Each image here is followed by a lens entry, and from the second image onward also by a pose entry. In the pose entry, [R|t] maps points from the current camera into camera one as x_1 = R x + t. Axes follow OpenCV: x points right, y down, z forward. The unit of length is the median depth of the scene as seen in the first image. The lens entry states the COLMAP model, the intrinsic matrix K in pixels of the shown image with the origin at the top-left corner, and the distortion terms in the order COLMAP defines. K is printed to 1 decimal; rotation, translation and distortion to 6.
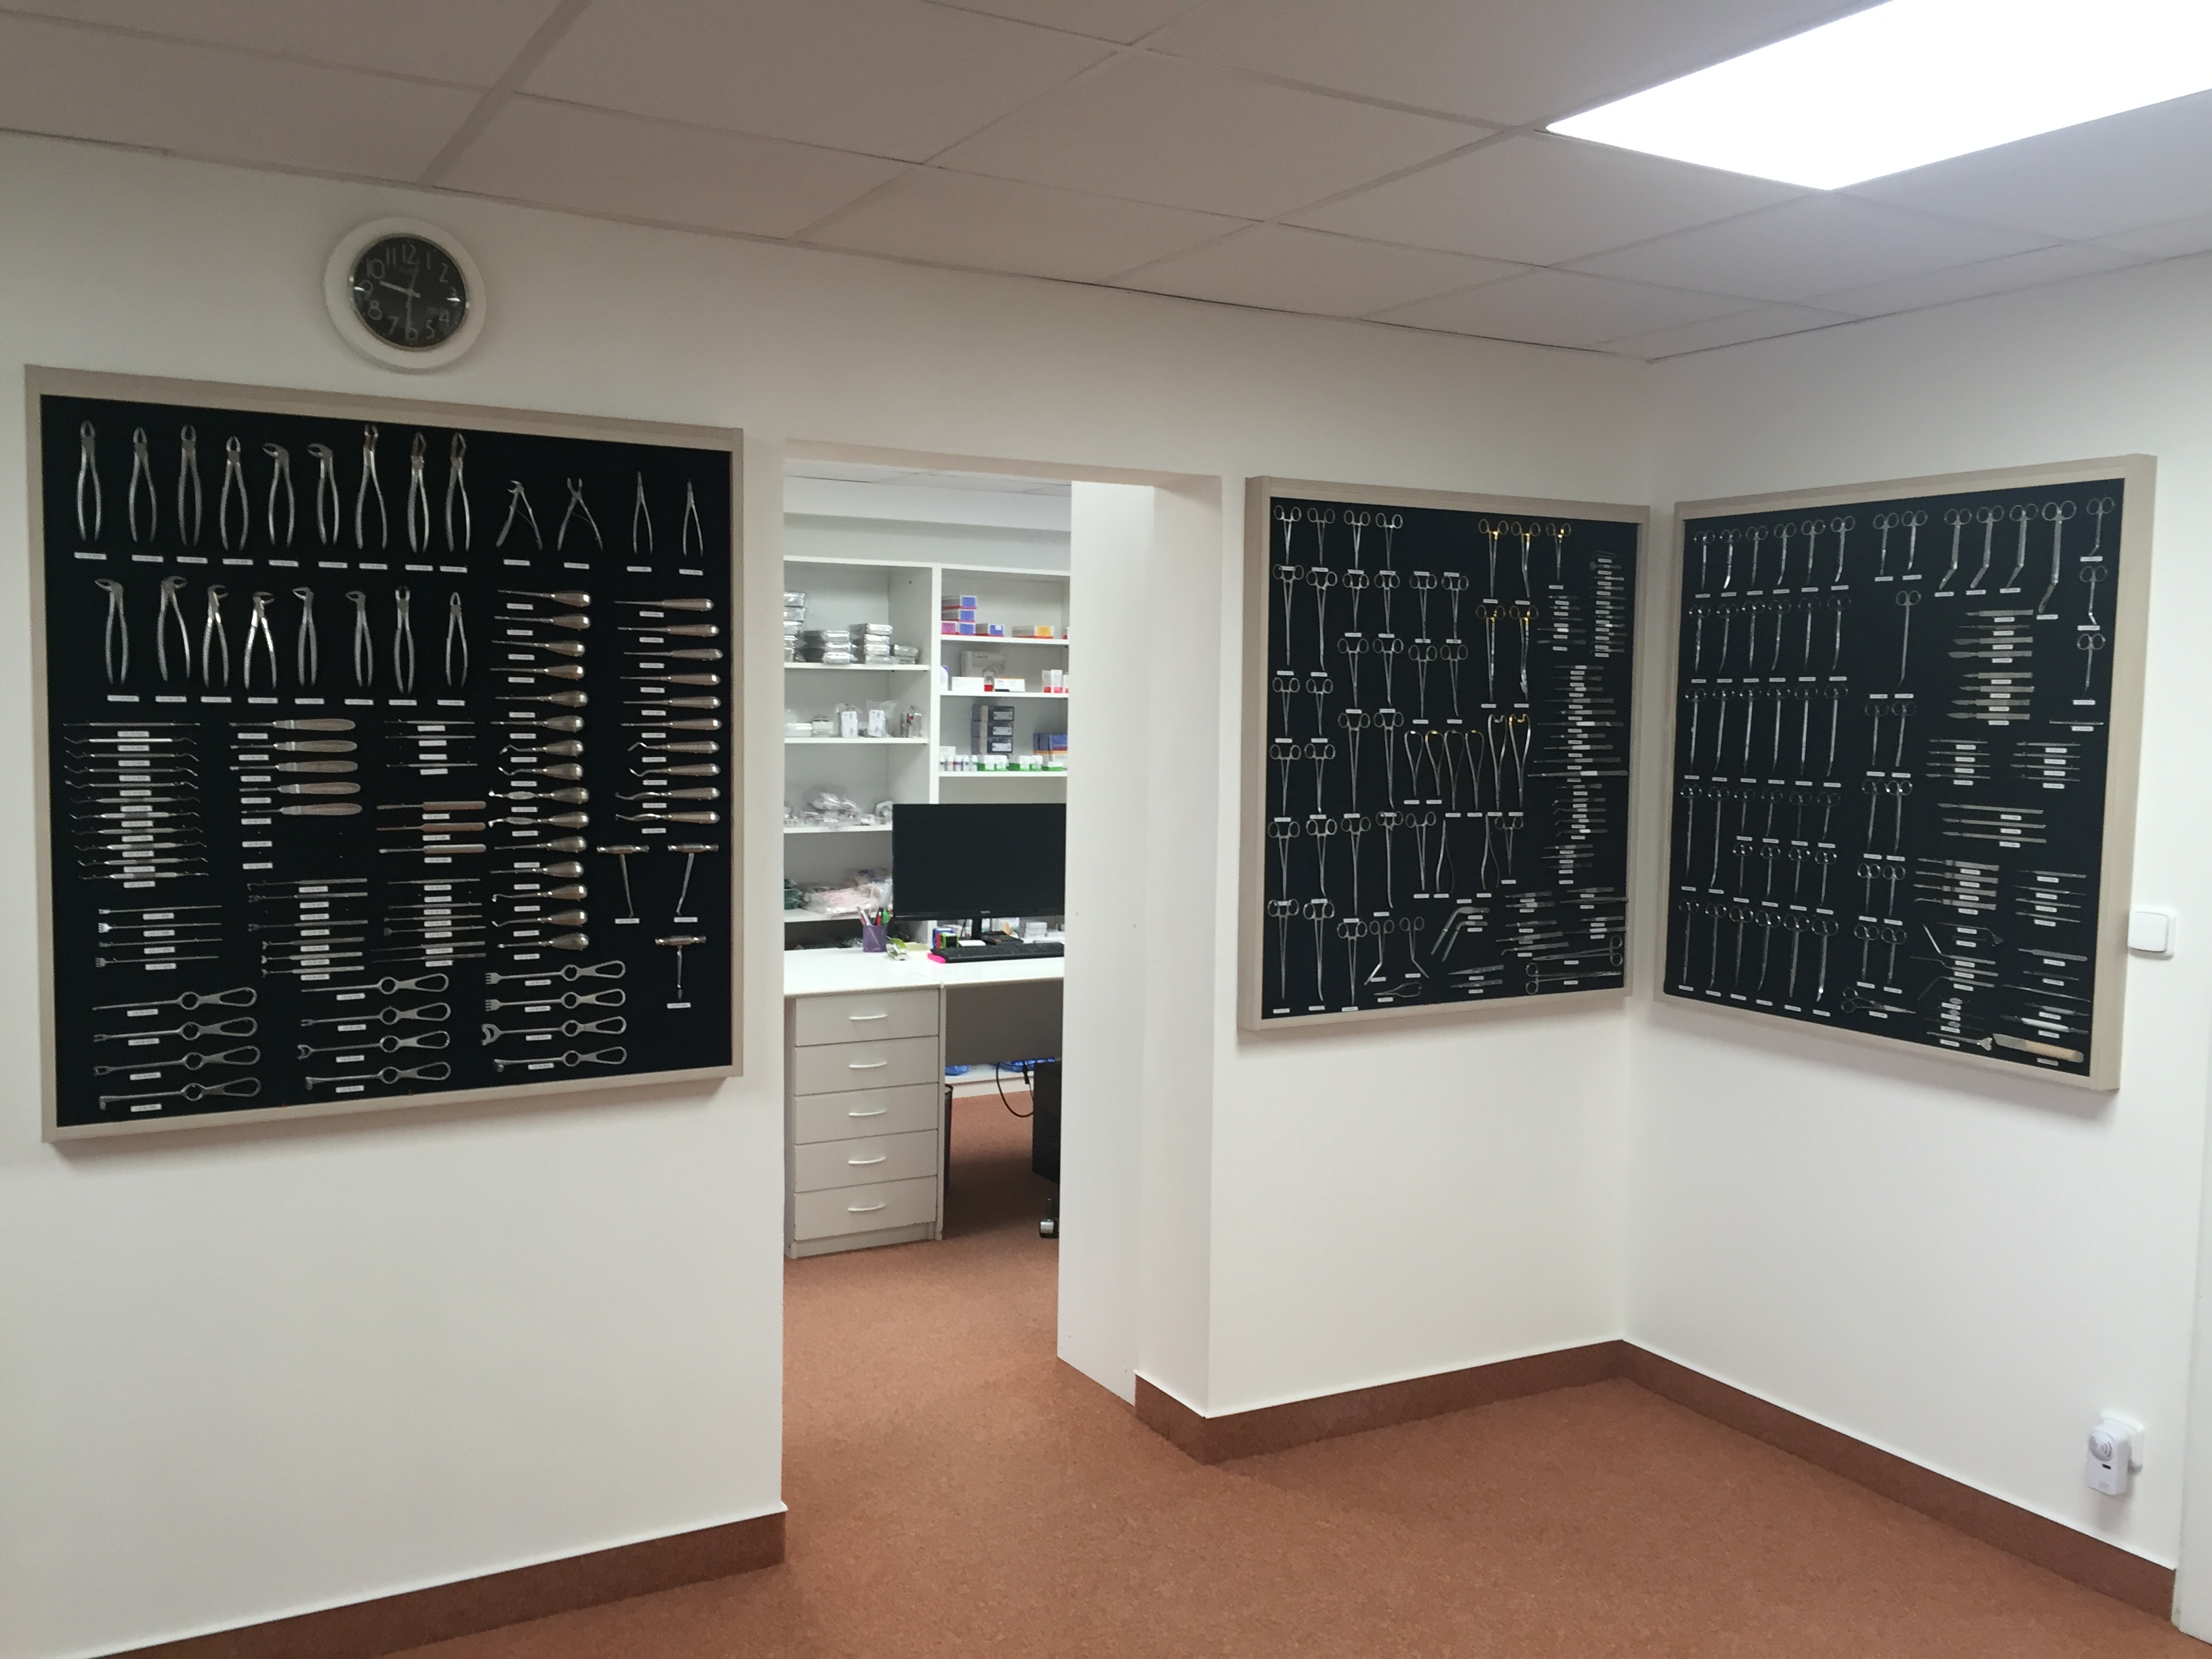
lens RADIAL K [[1891.4, 0, 1106.0], [0, 1891.4, 829.5], [0, 0, 1]] dist [0.085120, -0.130342]
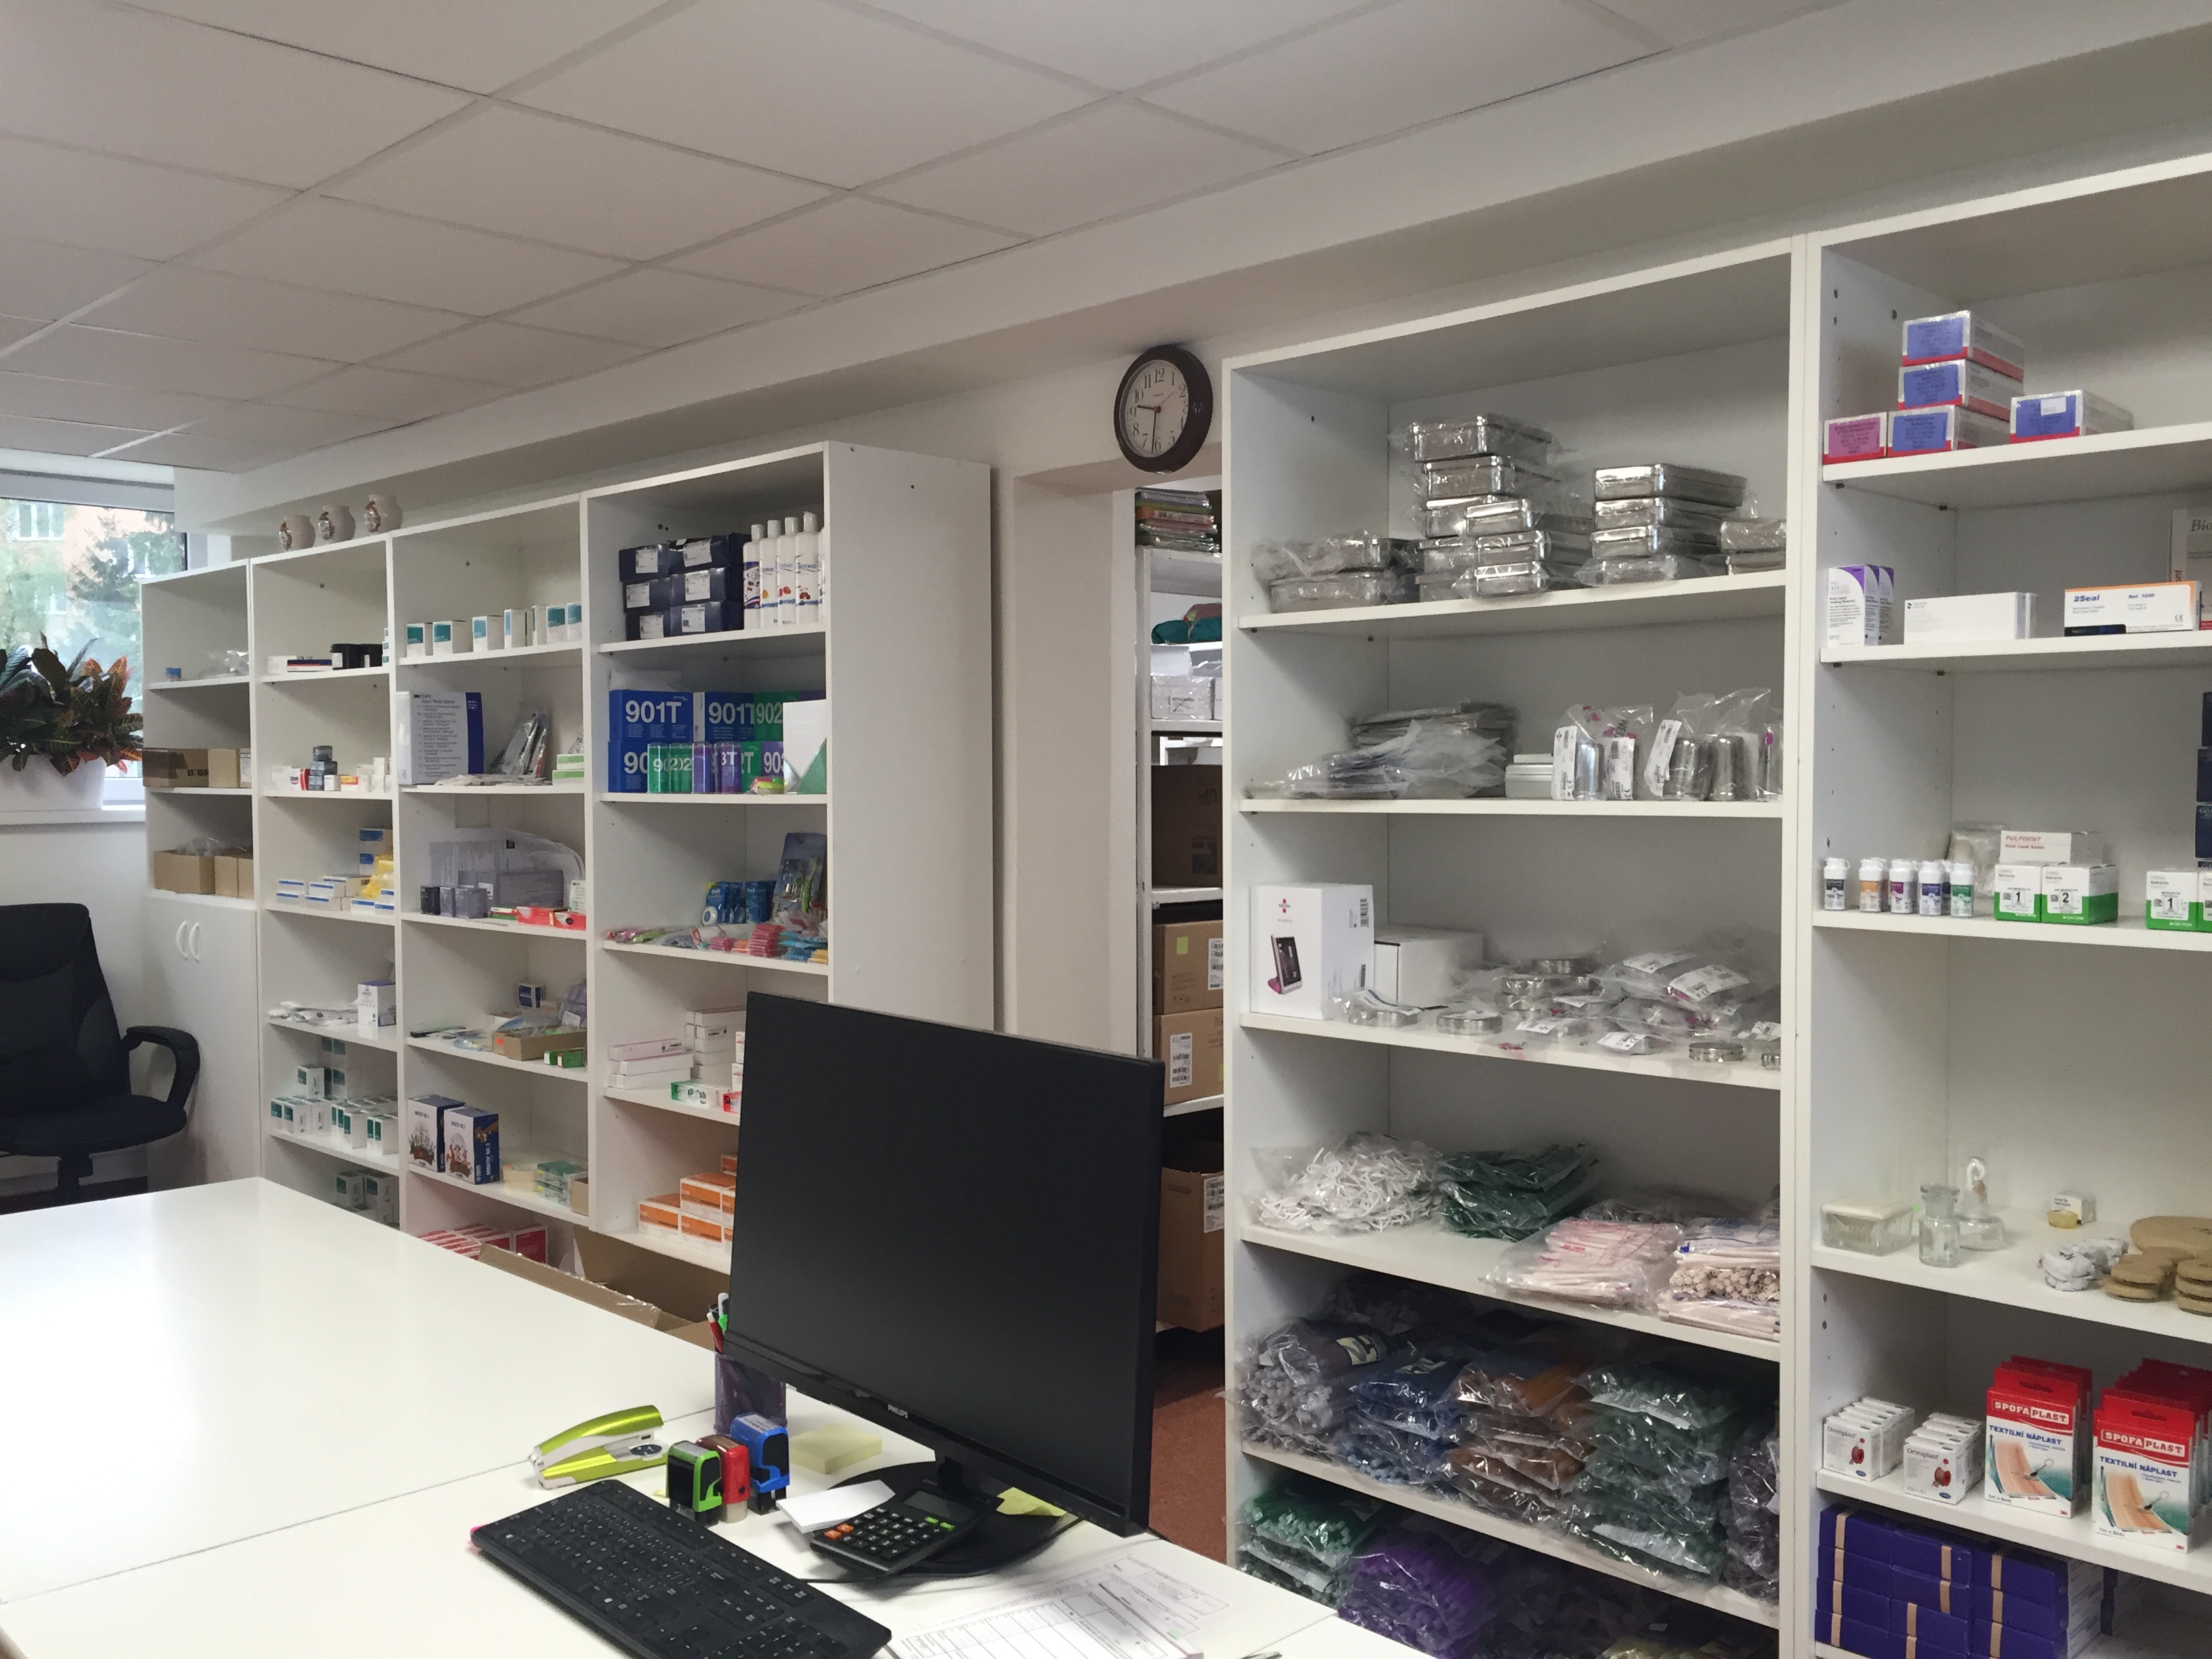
lens RADIAL K [[1891.4, 0, 1106.0], [0, 1891.4, 829.5], [0, 0, 1]] dist [0.085120, -0.130342]
pose [[0.268493, 0.010159, -0.963228, 0.135463], [-0.055369, 0.998454, -0.004903, -0.027234], [0.961689, 0.054649, 0.268640, 0.608459]]
